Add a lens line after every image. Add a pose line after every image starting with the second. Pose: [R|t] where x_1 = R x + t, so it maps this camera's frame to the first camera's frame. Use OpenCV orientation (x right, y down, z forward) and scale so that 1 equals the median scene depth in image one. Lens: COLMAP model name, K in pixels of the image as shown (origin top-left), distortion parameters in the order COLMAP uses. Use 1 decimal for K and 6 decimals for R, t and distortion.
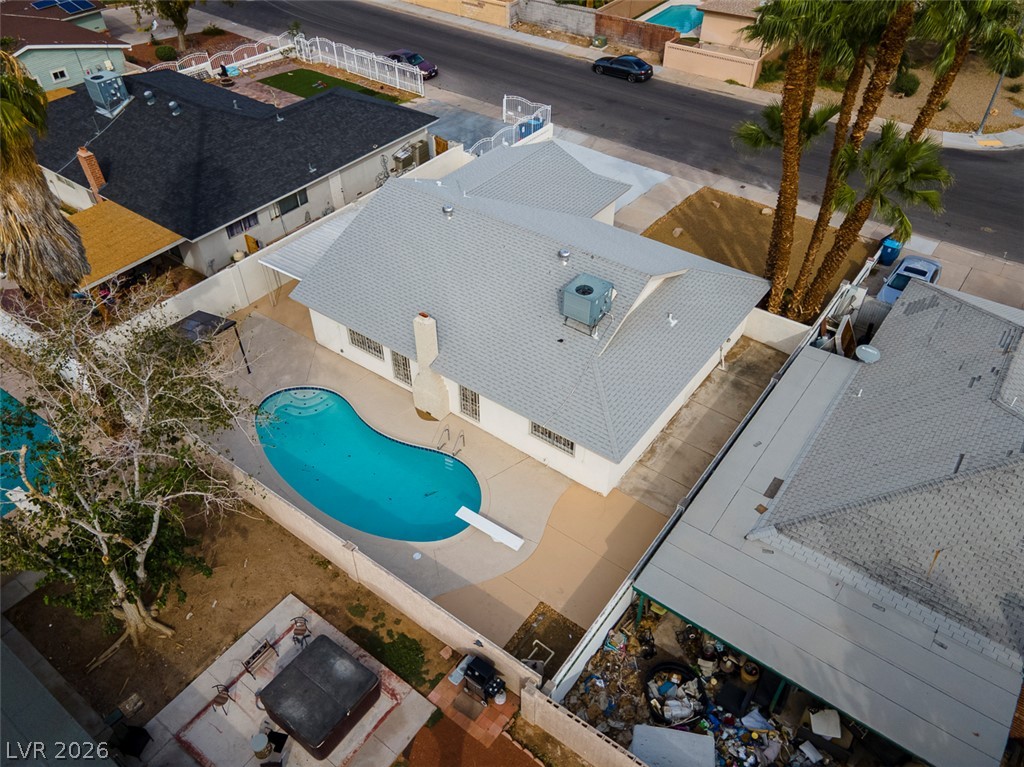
lens RADIAL K [[754.2, 0, 517.8], [0, 754.2, 386.4], [0, 0, 1]] dist [0.033014, 0.006557]
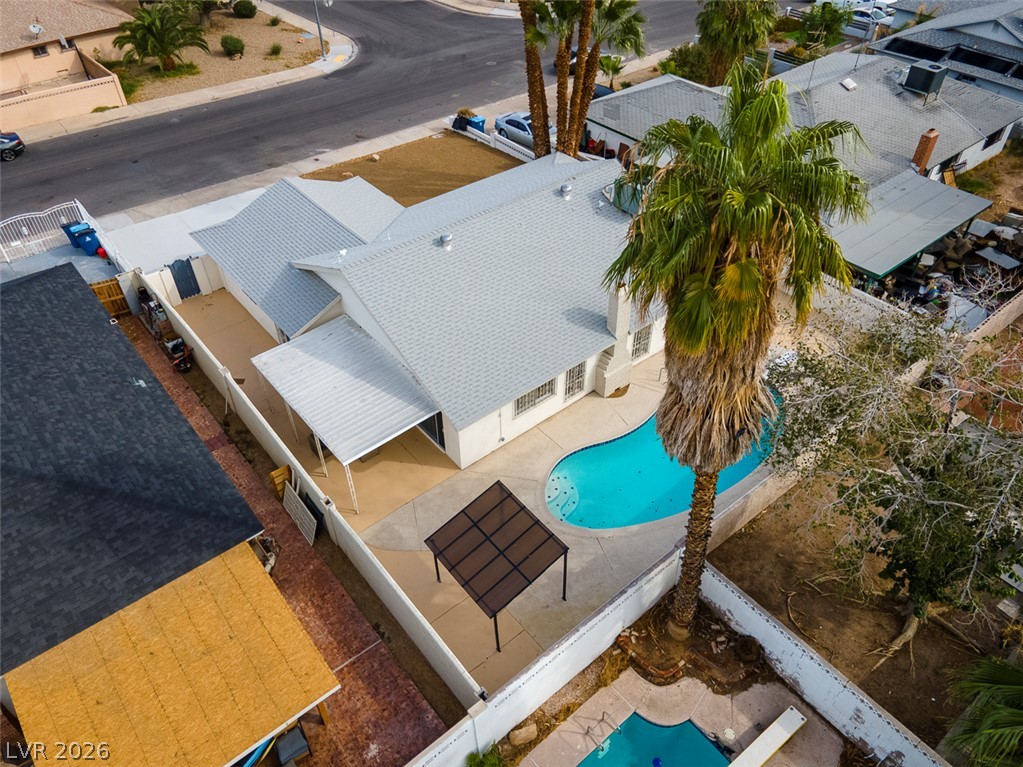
lens RADIAL K [[744.2, 0, 513.5], [0, 744.2, 389.7], [0, 0, 1]] dist [0.010114, 0.071843]
pose [[0.247836, -0.652115, 0.716466, -0.597630], [0.649047, 0.660801, 0.376936, -0.293252], [-0.719246, 0.371602, 0.587024, 0.384735]]
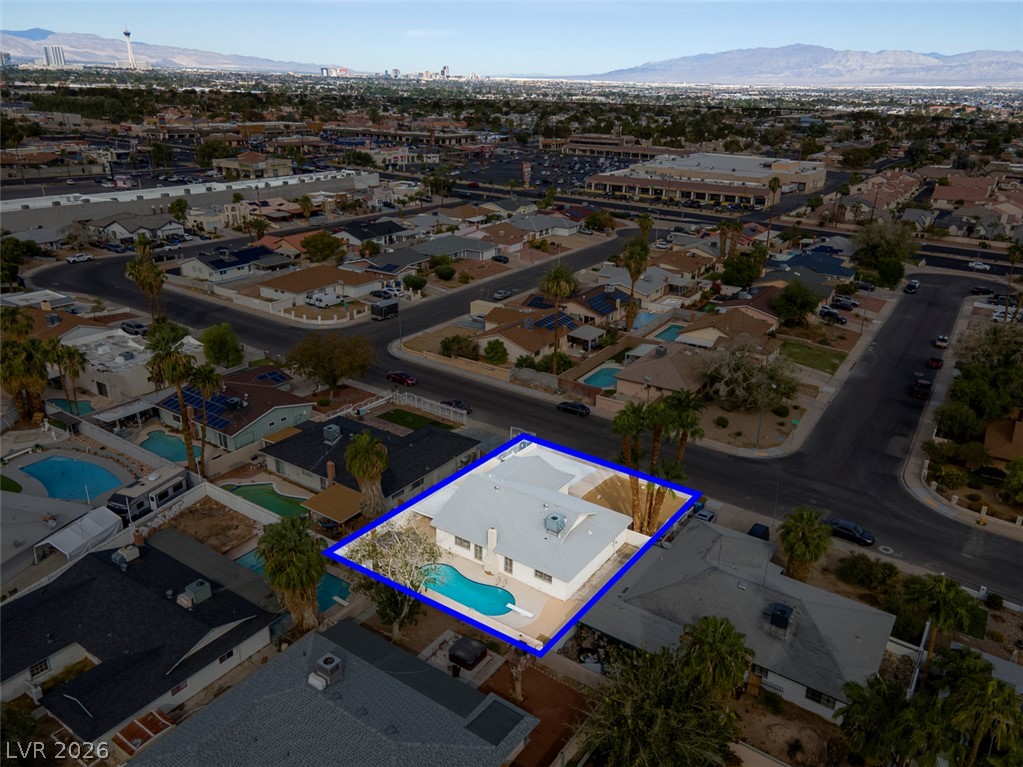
lens RADIAL K [[767.2, 0, 511.5], [0, 767.2, 383.5], [0, 0, 1]] dist [0.035334, 0.006687]
pose [[0.999602, 0.005934, 0.027563, -0.087150], [0.003898, 0.939130, -0.343540, 0.221293], [-0.027924, 0.343511, 0.938733, -1.057382]]
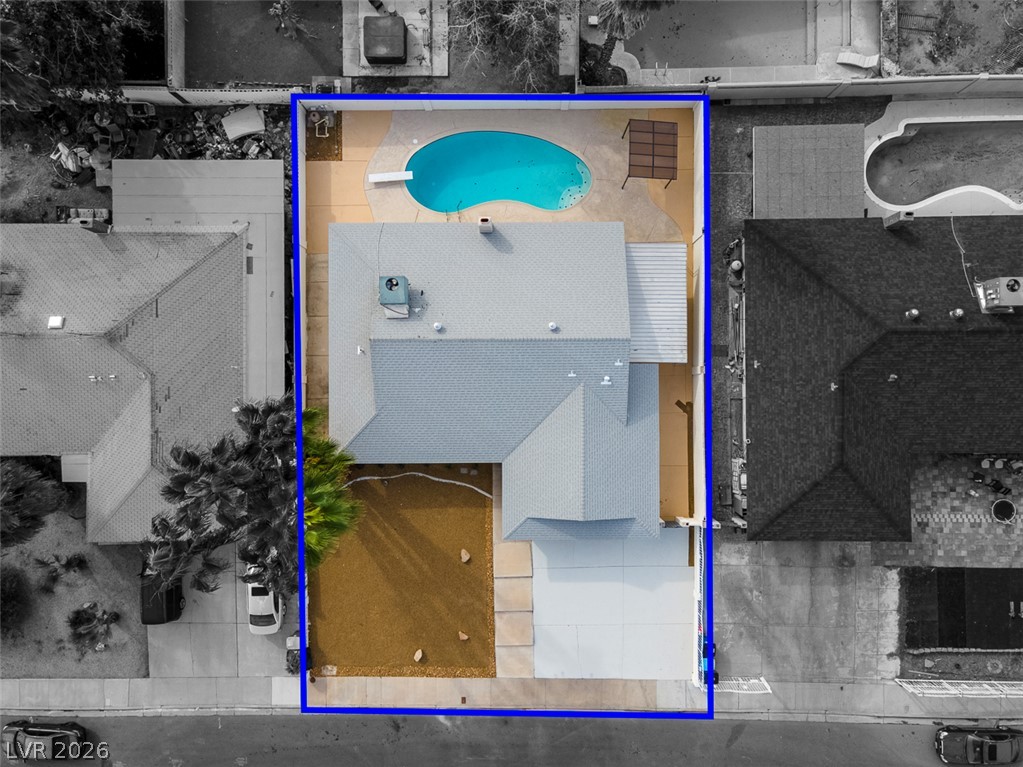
lens RADIAL K [[767.2, 0, 511.5], [0, 767.2, 383.5], [0, 0, 1]] dist [0.035334, 0.006687]
pose [[-0.804588, 0.593820, 0.003886, 0.007559], [-0.382818, -0.523674, 0.761063, -0.899940], [0.453969, 0.610855, 0.648667, 0.171688]]
